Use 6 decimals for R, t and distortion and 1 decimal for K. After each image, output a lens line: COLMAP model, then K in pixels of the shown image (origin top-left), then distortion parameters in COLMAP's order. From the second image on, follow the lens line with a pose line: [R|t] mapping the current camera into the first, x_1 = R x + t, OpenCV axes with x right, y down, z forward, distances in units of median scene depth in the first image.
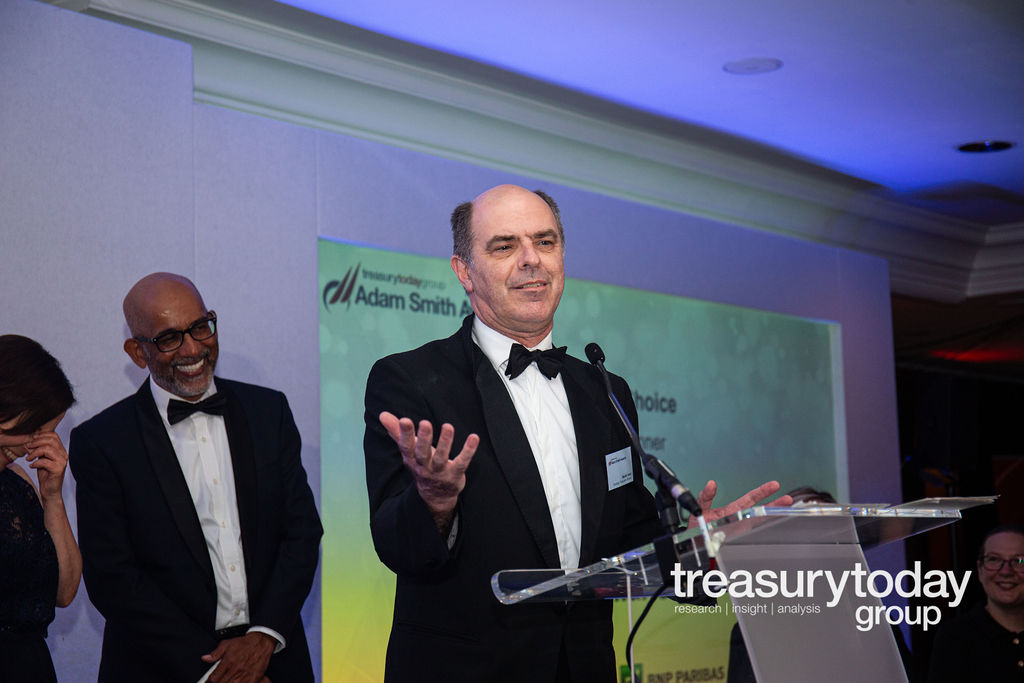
lens RADIAL K [[1908.3, 0, 509.6], [0, 1908.3, 344.6], [0, 0, 1]] dist [-0.205635, 0.000000]
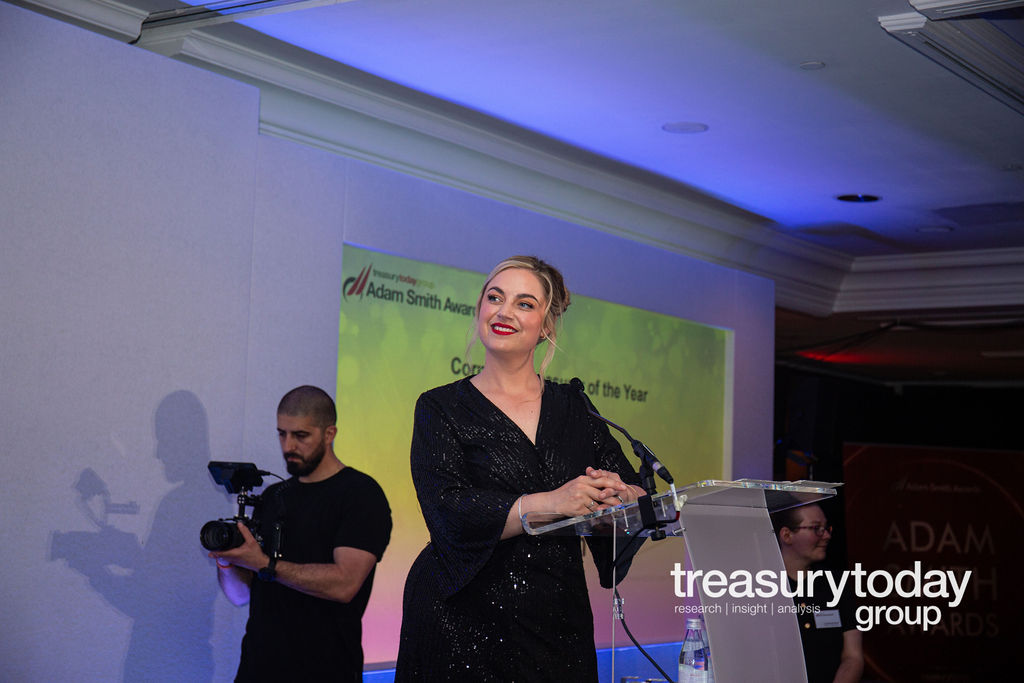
lens RADIAL K [[1831.1, 0, 515.6], [0, 1831.1, 333.2], [0, 0, 1]] dist [-0.480669, 0.000000]
pose [[0.994902, 0.067204, 0.075185, -0.069527], [-0.068506, 0.997540, 0.014861, -0.020982], [-0.074002, -0.019935, 0.997059, -0.213492]]
